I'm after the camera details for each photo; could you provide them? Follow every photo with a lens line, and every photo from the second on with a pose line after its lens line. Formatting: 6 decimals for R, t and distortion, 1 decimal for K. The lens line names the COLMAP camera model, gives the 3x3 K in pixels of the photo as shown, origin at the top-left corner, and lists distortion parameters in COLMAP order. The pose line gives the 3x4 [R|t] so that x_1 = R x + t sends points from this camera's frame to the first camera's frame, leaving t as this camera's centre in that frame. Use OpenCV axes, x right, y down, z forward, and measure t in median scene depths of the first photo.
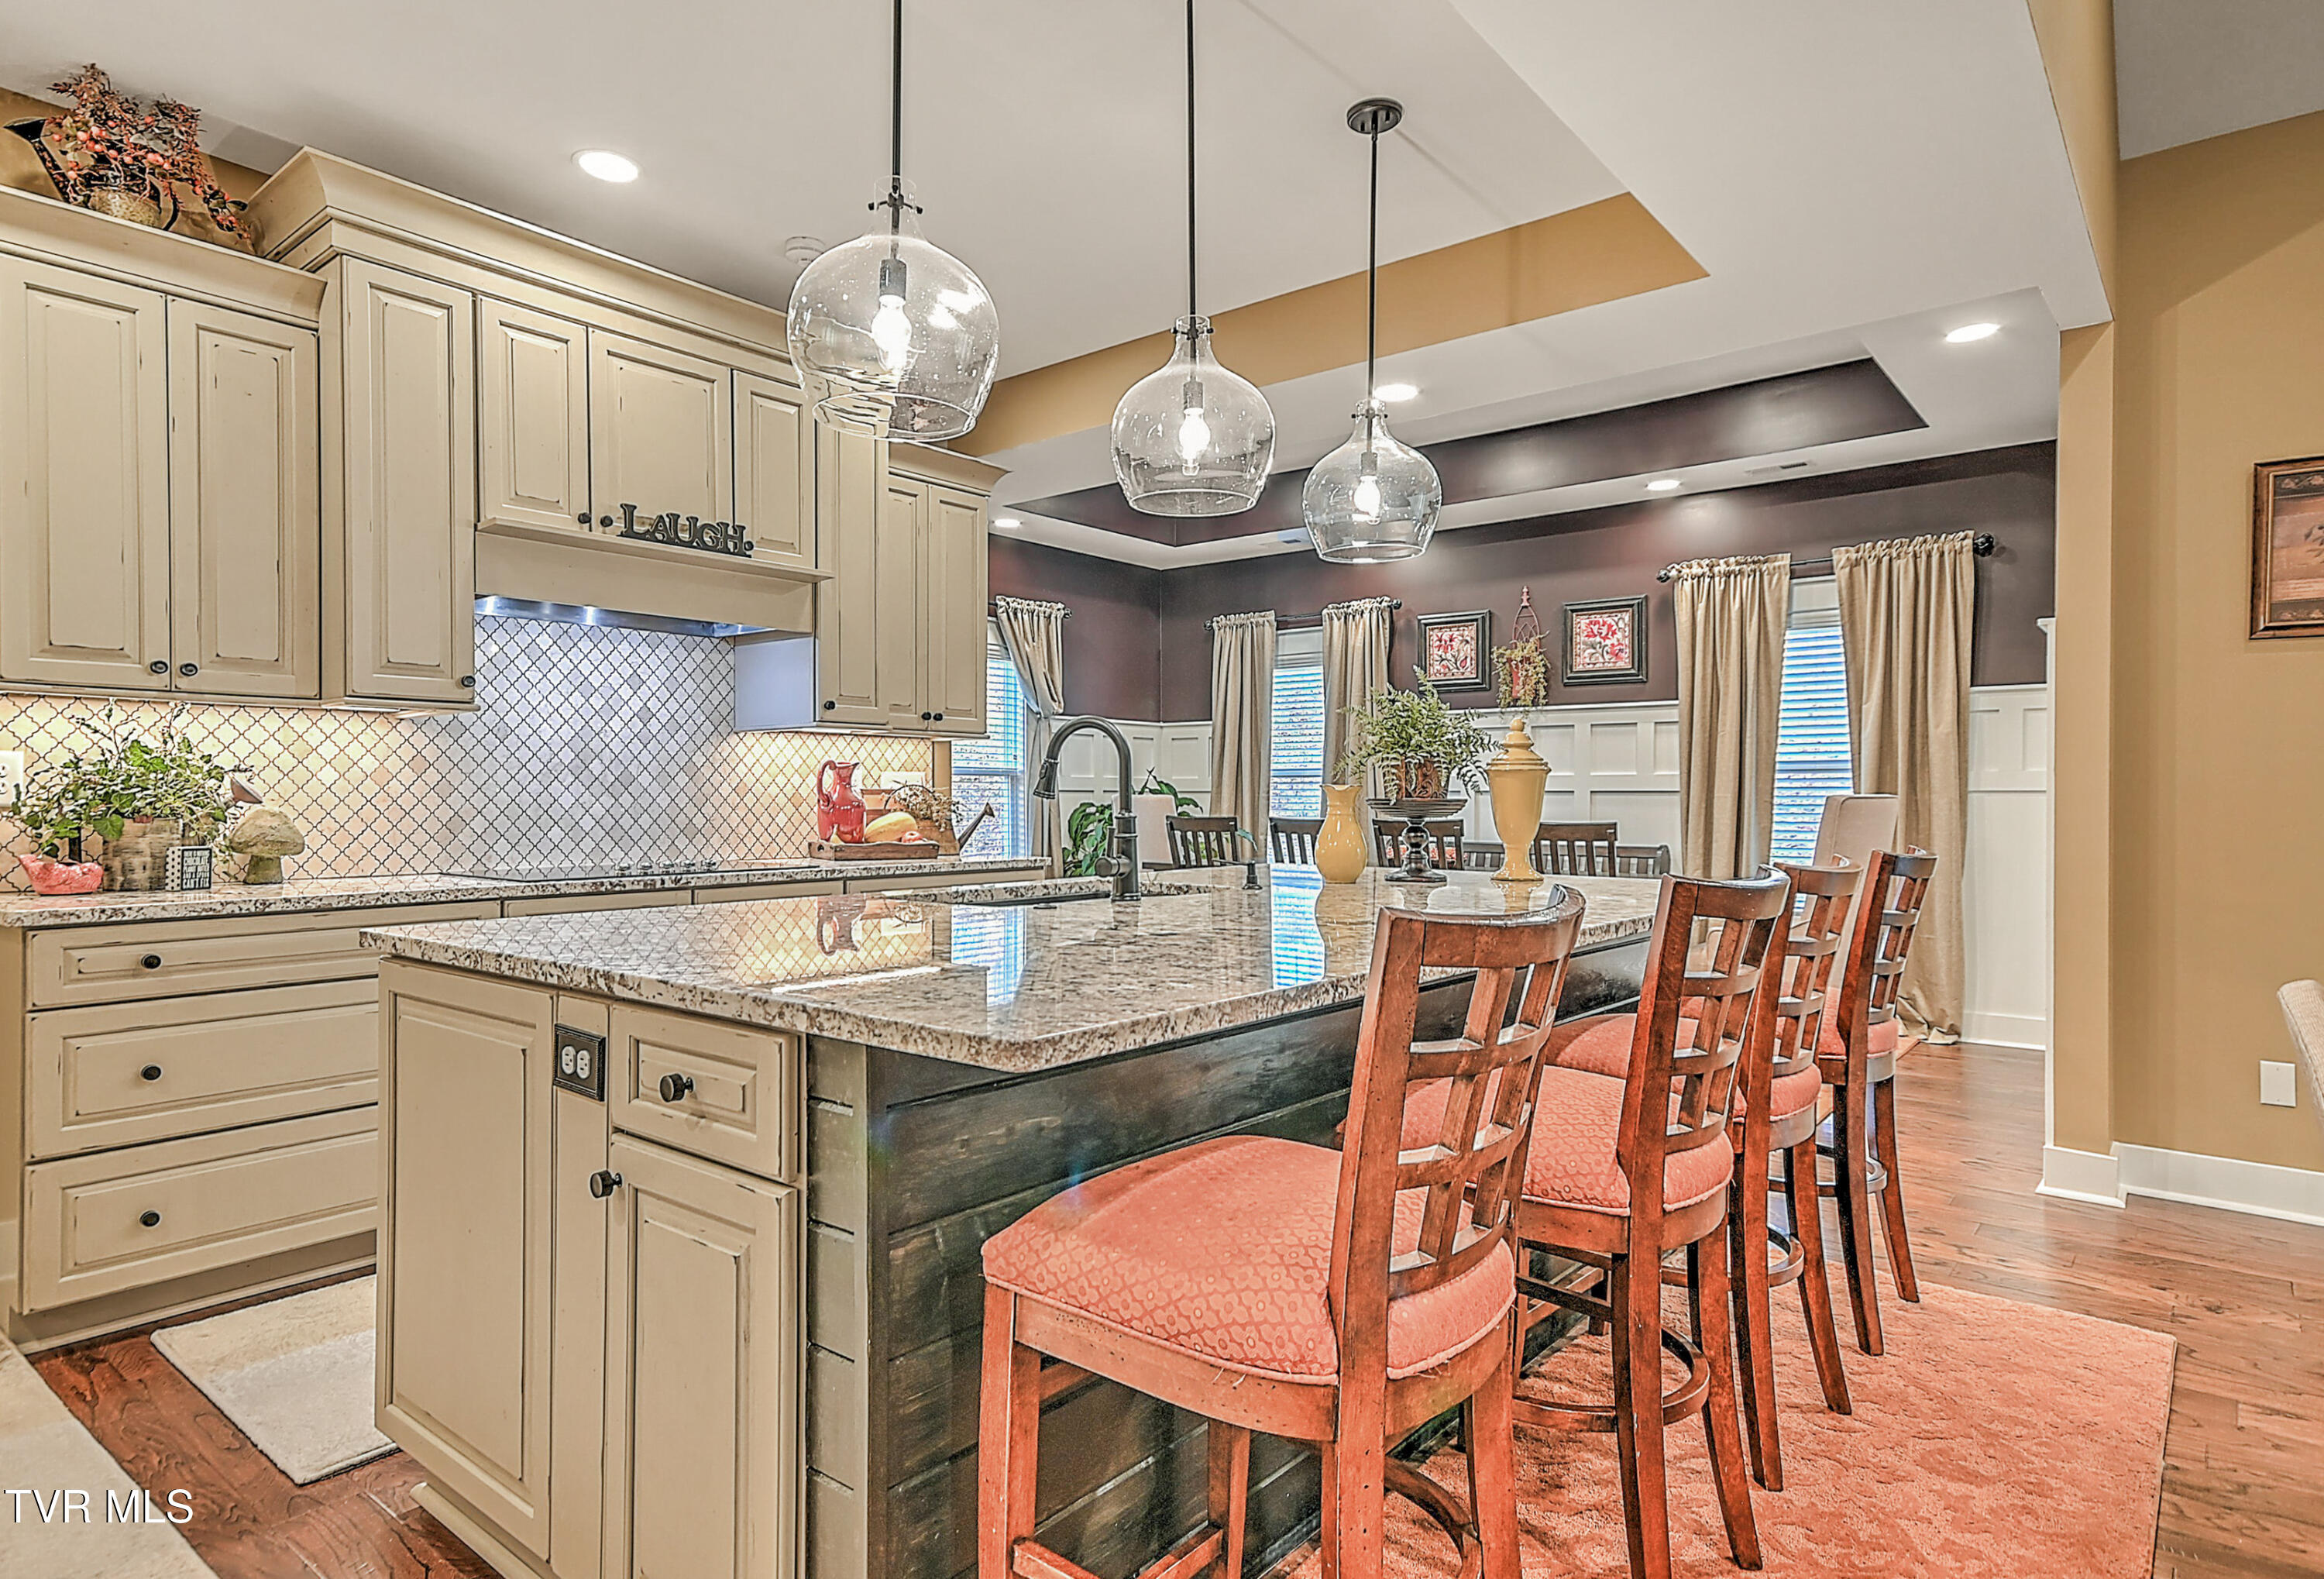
lens RADIAL K [[1282.3, 0, 1170.9], [0, 1282.3, 806.5], [0, 0, 1]] dist [0.007324, -0.001469]
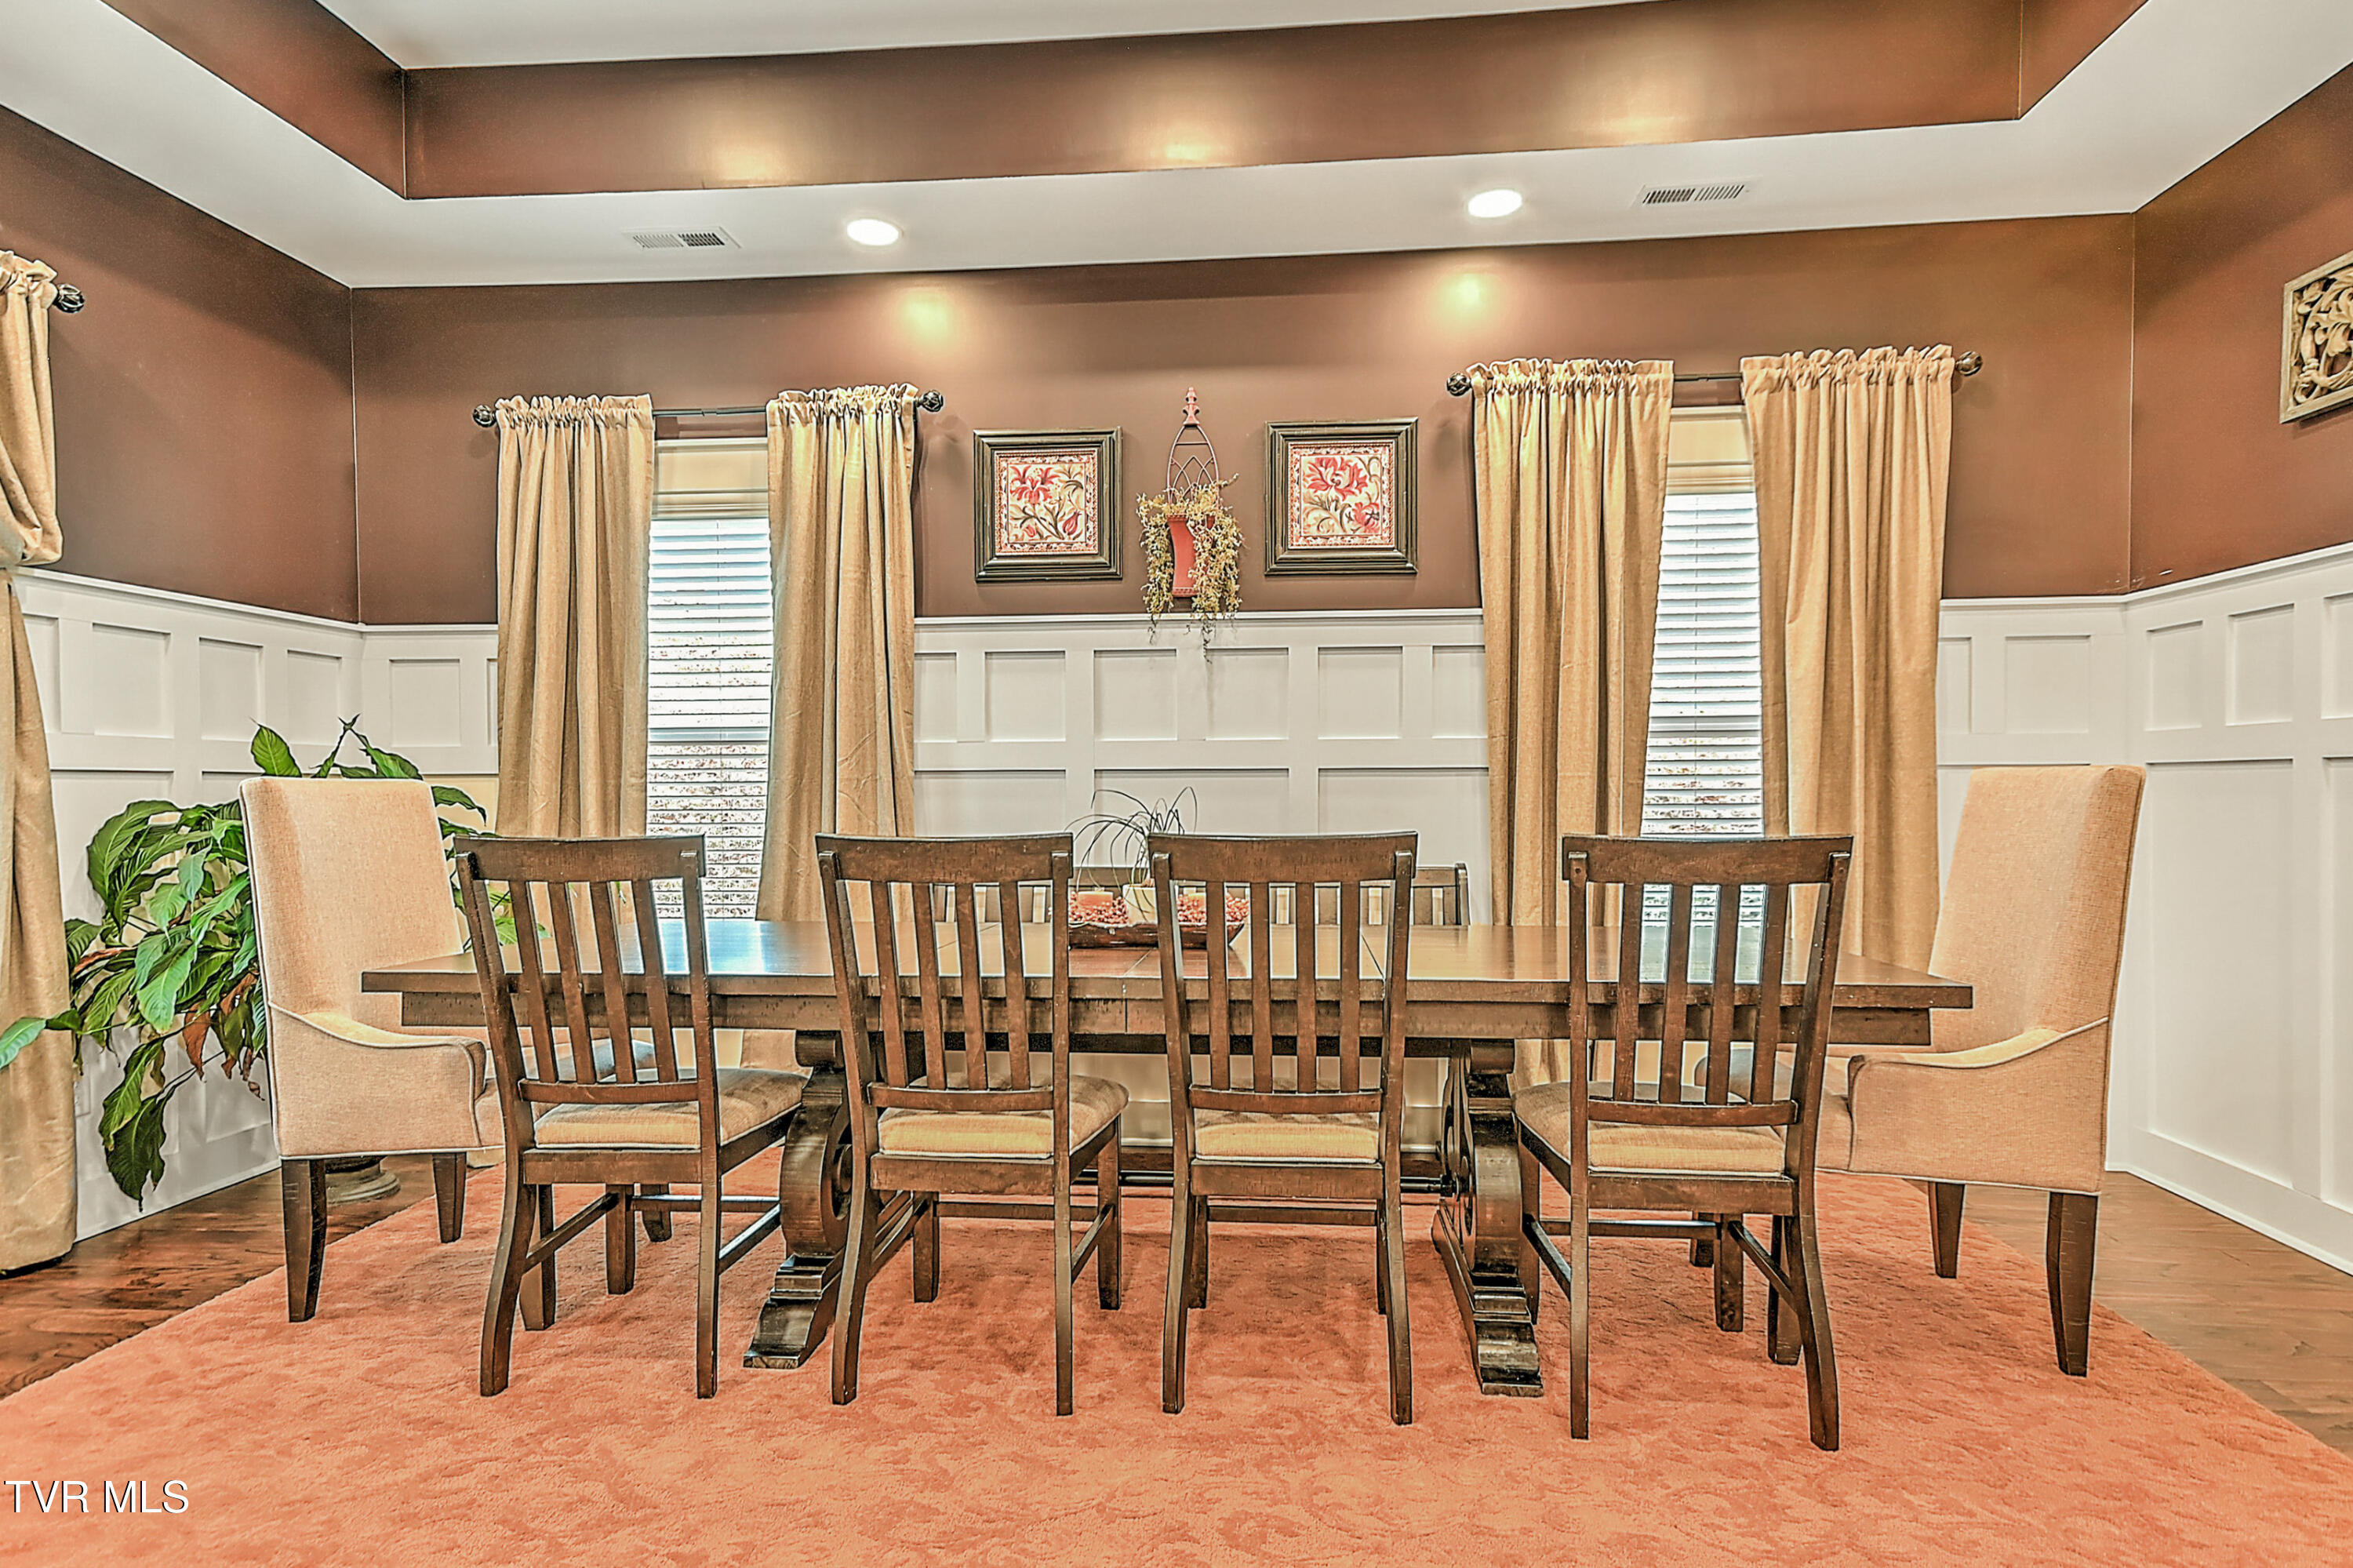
lens RADIAL K [[1314.0, 0, 1196.8], [0, 1314.0, 801.3], [0, 0, 1]] dist [0.015920, 0.007869]
pose [[0.828949, -0.010580, 0.559225, -0.034695], [0.011476, 0.999932, 0.001906, -0.000020], [-0.559207, 0.004837, 0.829014, 0.604639]]
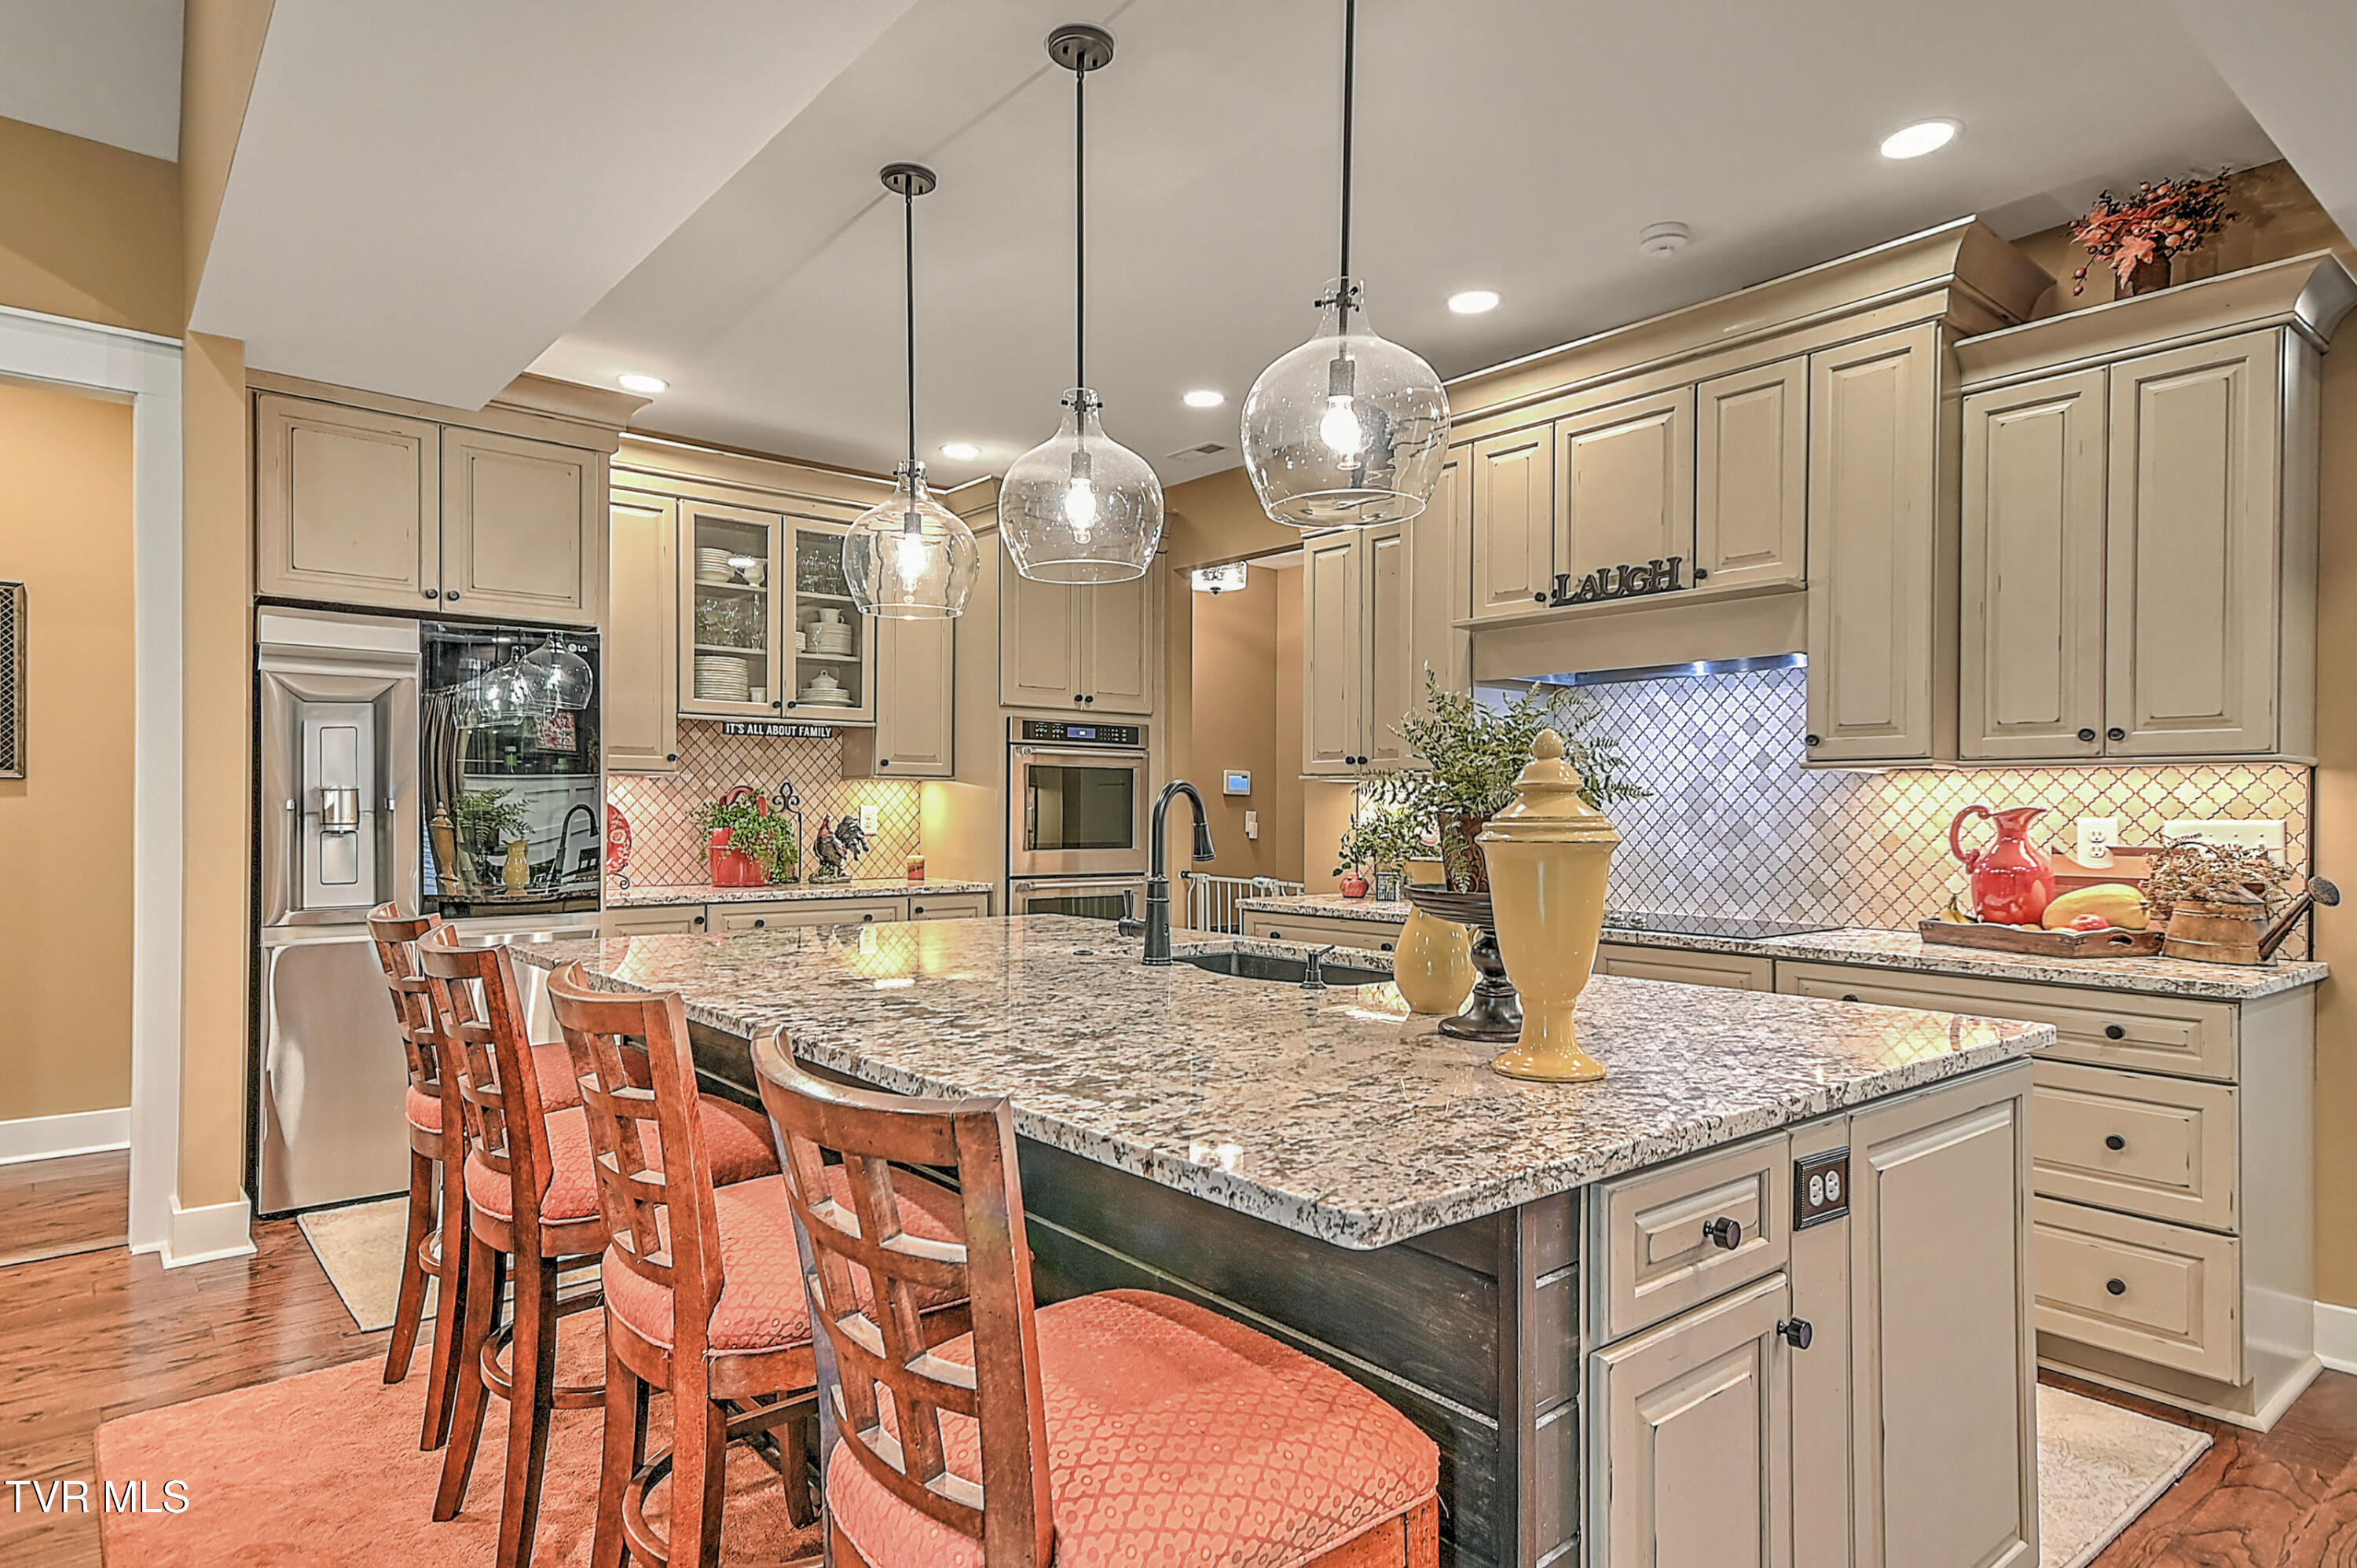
lens RADIAL K [[1316.1, 0, 1192.5], [0, 1316.1, 803.8], [0, 0, 1]] dist [0.015920, 0.007869]
pose [[-0.188323, -0.003950, -0.982099, 0.368649], [-0.012362, 0.999922, -0.001651, -0.020305], [0.982029, 0.011829, -0.188358, 0.470638]]
